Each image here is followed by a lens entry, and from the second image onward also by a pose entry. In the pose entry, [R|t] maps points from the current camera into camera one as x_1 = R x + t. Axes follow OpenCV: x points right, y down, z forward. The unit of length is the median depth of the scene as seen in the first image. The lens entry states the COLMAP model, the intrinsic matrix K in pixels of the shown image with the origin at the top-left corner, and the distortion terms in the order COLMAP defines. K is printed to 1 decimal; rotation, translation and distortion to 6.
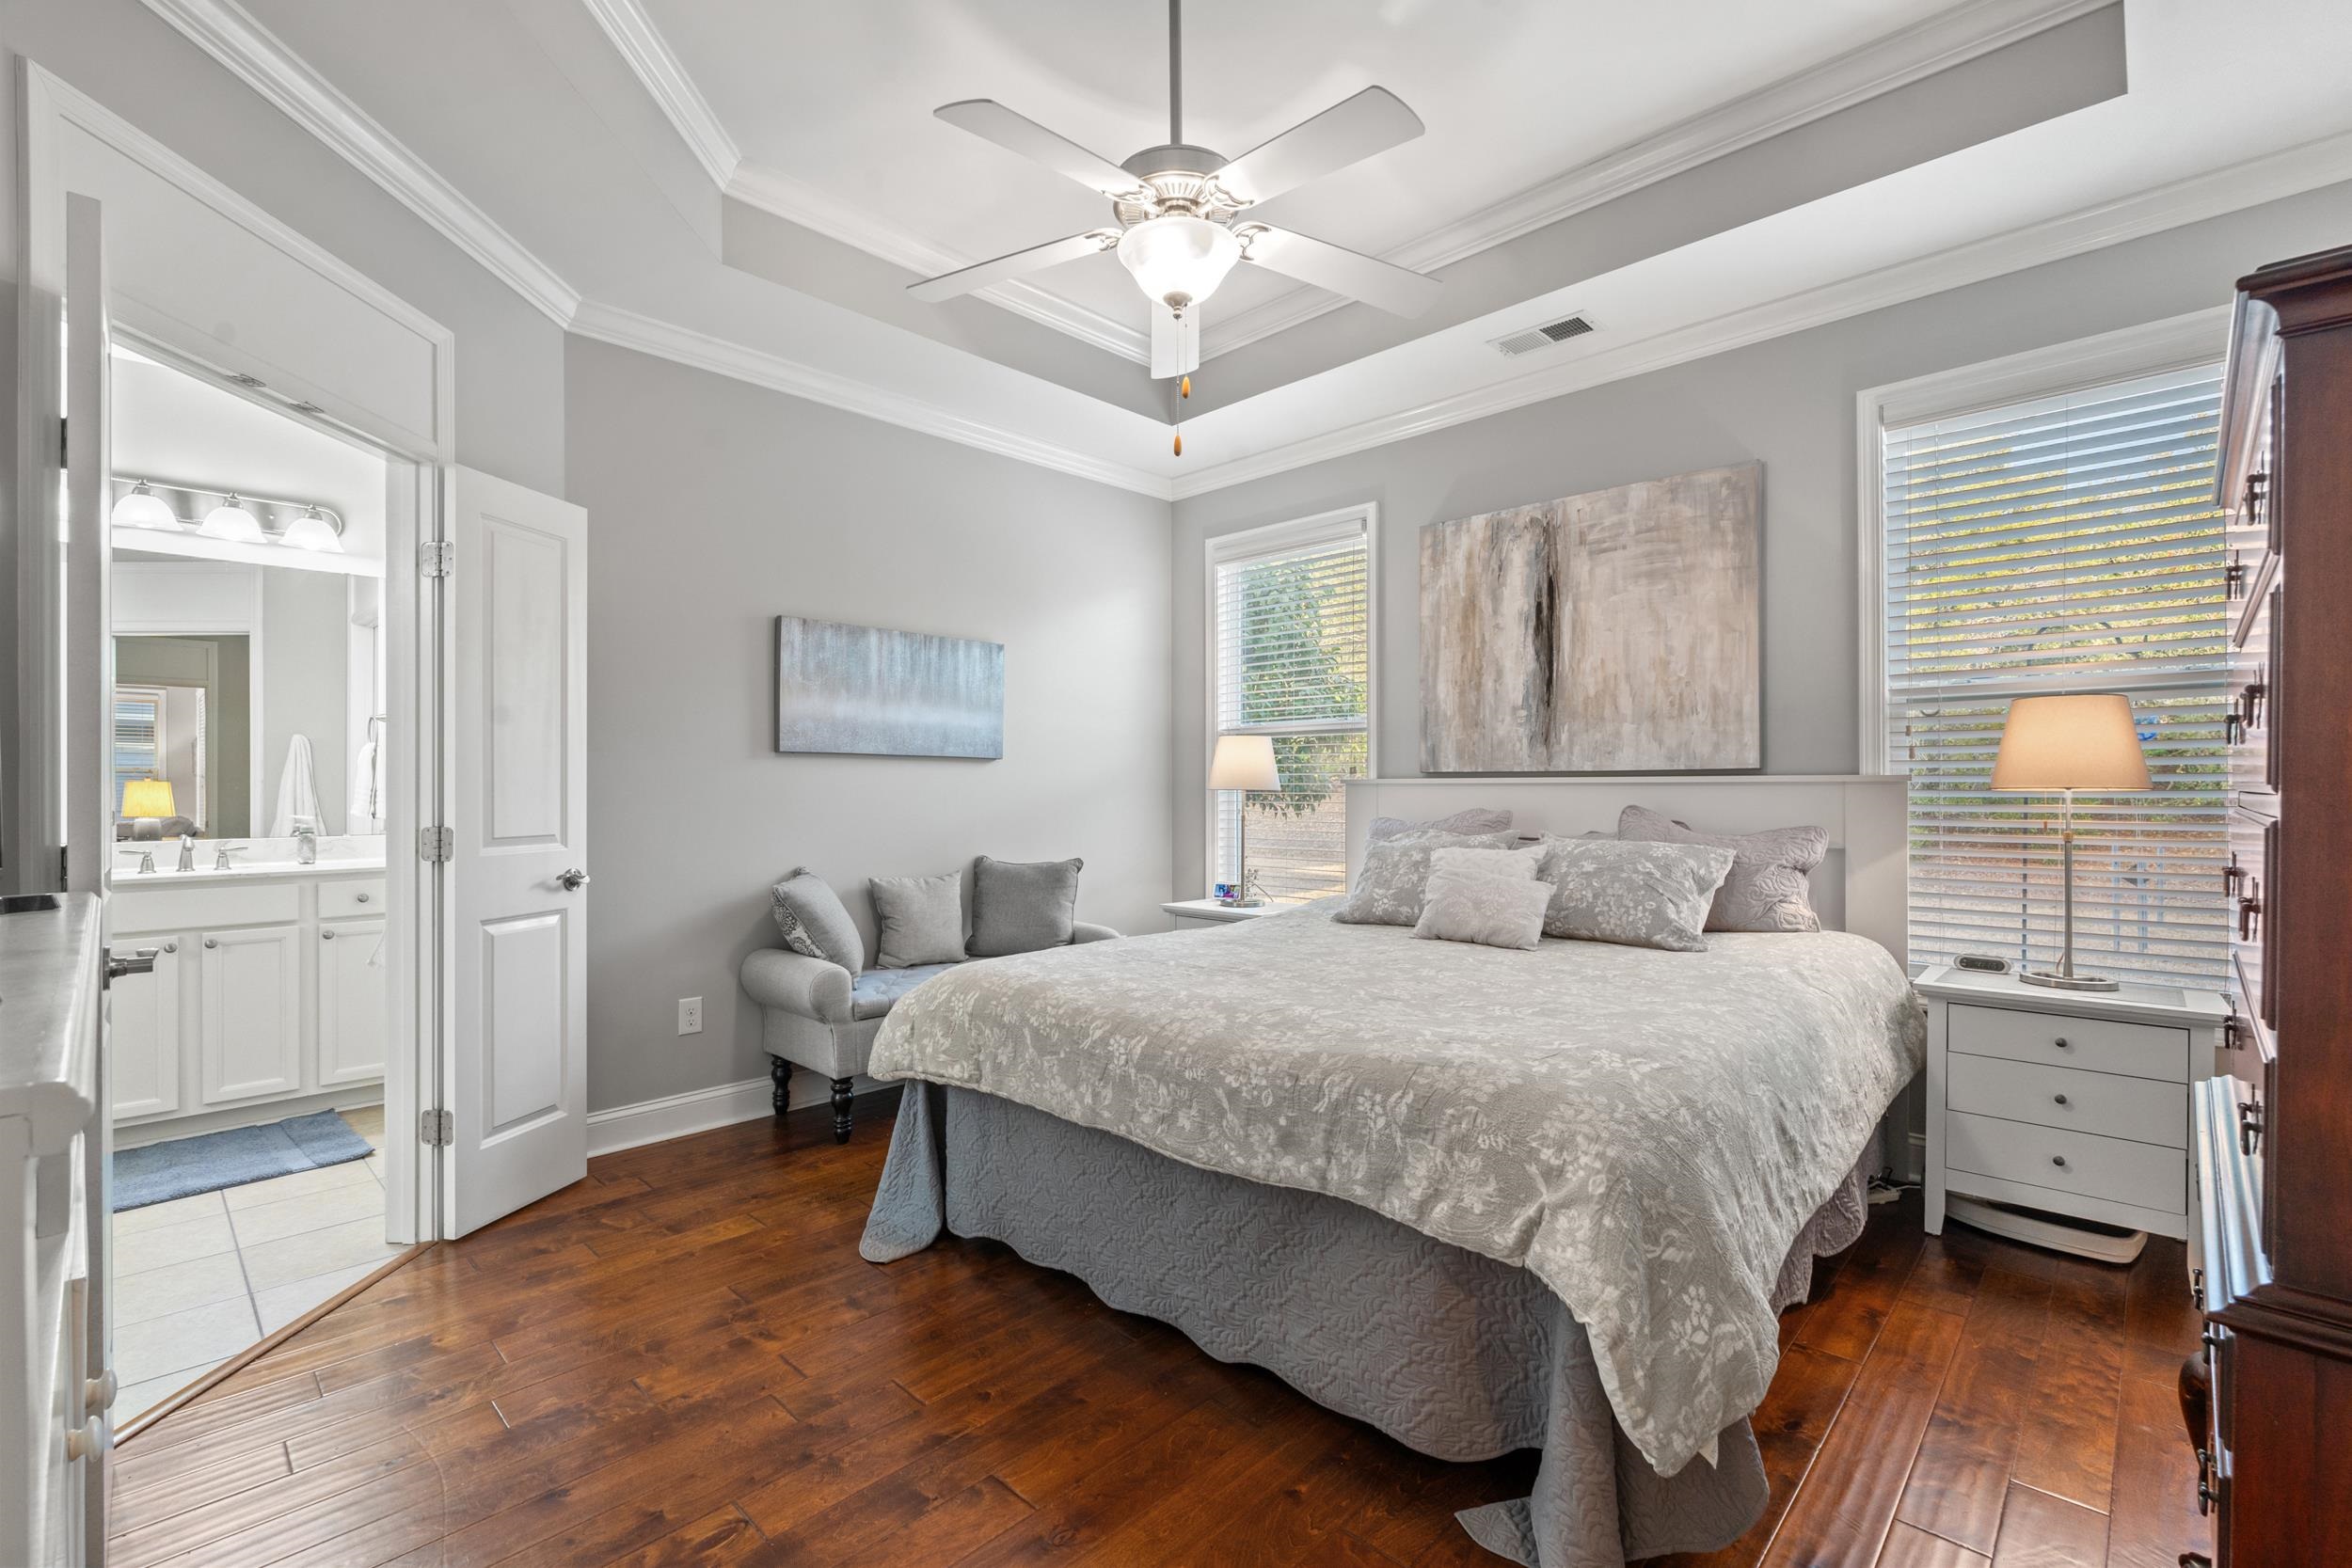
lens RADIAL K [[1040.2, 0, 1204.1], [0, 1040.2, 792.4], [0, 0, 1]] dist [-0.002827, -0.000298]
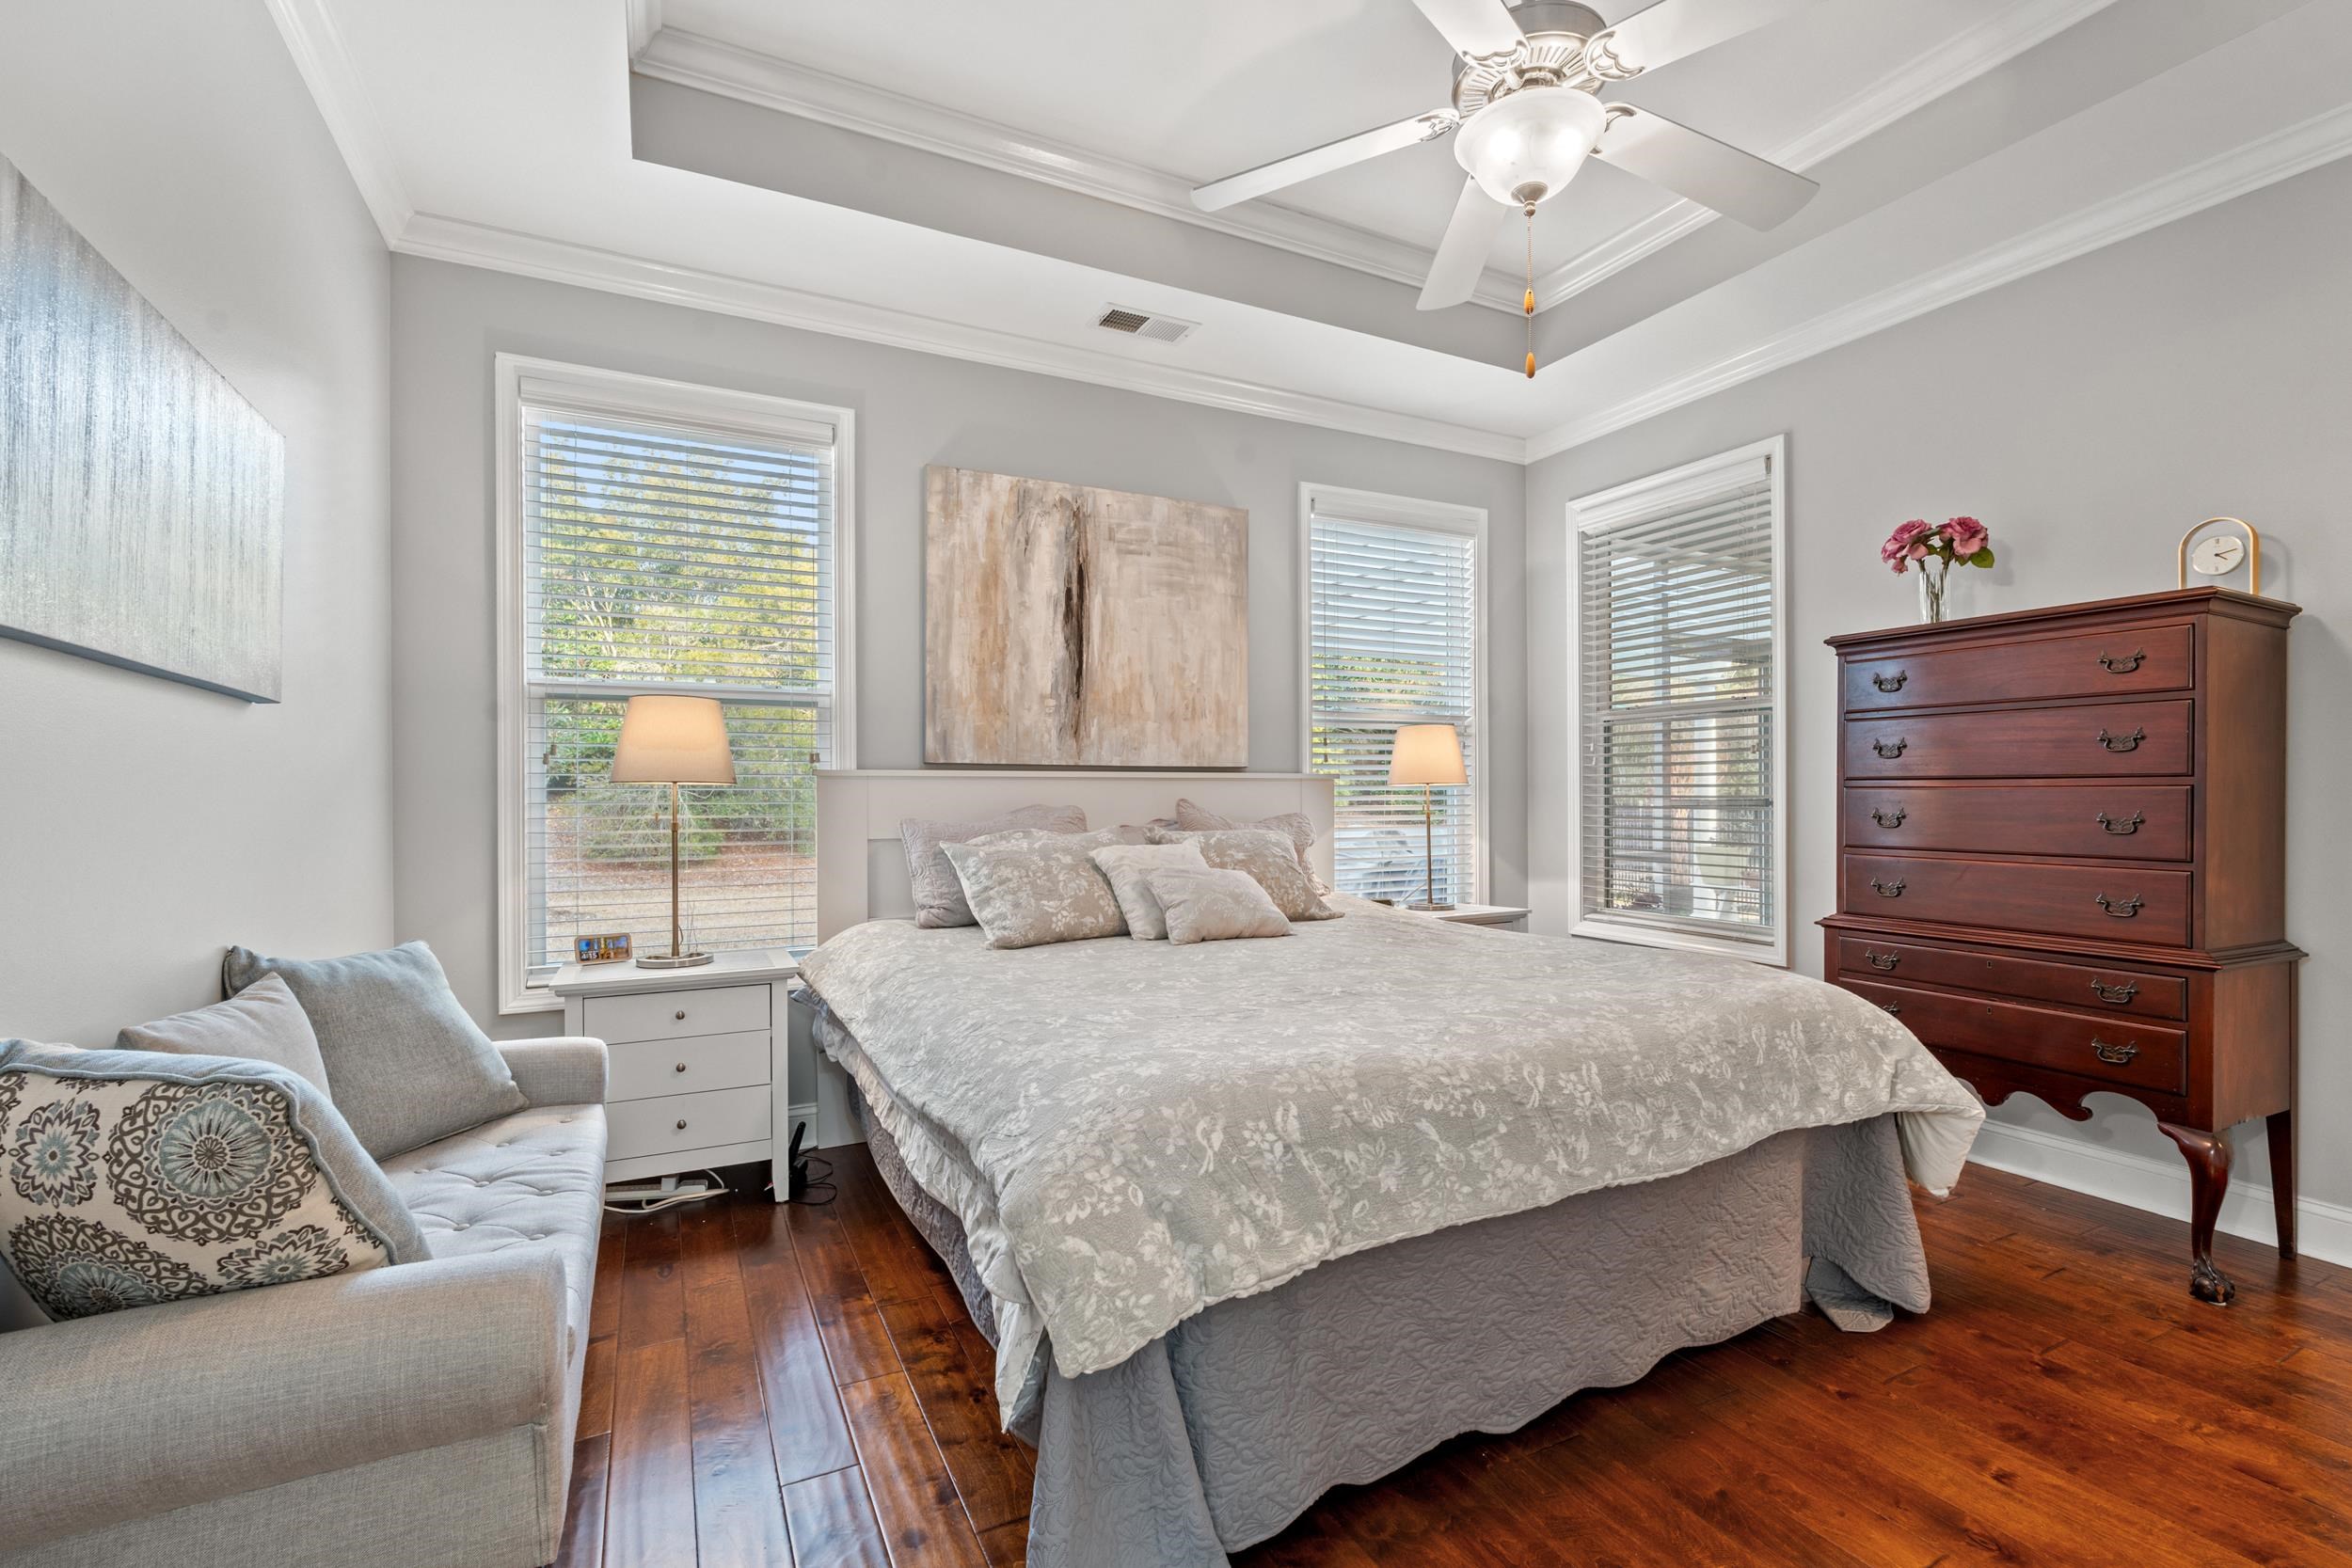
lens RADIAL K [[1040.2, 0, 1204.1], [0, 1040.2, 792.4], [0, 0, 1]] dist [-0.002827, -0.000298]
pose [[0.327276, -0.000270, 0.944929, -0.560214], [0.005095, 0.999986, -0.001479, 0.007166], [-0.944915, 0.005298, 0.327273, 0.590878]]
